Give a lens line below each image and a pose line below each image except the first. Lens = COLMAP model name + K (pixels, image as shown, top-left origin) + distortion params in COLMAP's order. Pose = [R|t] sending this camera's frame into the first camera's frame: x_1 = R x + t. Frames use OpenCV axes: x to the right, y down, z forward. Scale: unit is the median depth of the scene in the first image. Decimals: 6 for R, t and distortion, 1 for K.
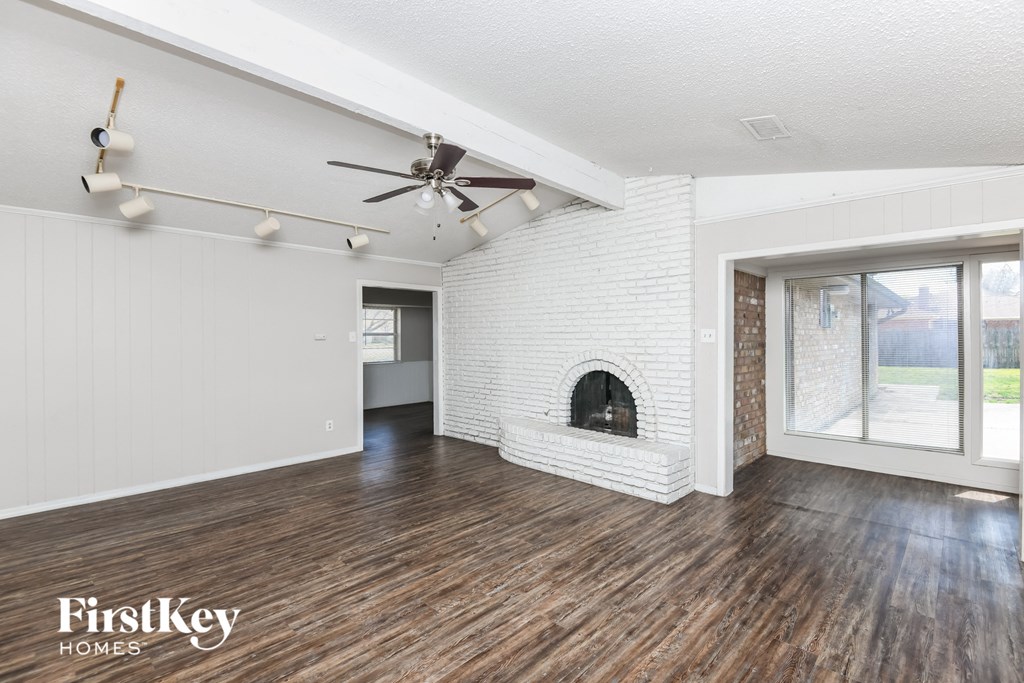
lens RADIAL K [[474.6, 0, 516.4], [0, 474.6, 334.5], [0, 0, 1]] dist [-0.013732, -0.003273]
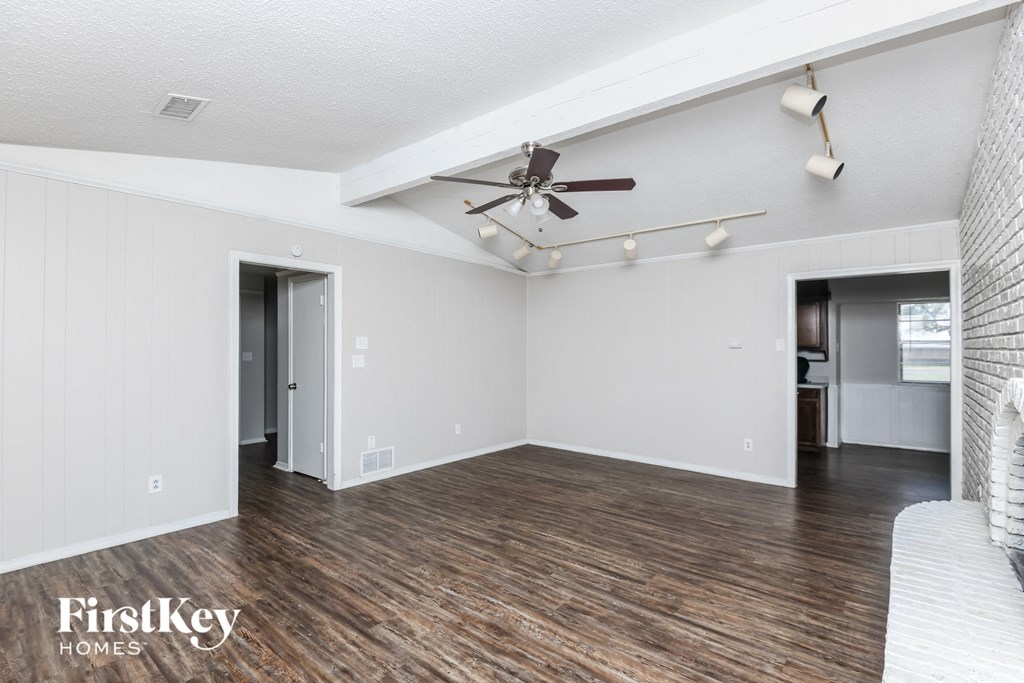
lens RADIAL K [[474.6, 0, 515.8], [0, 474.6, 341.2], [0, 0, 1]] dist [-0.013732, -0.003273]
pose [[0.090359, 0.002713, -0.995906, 0.821560], [-0.008407, 0.999963, 0.001961, -0.001352], [0.995874, 0.008196, 0.090379, 0.875040]]
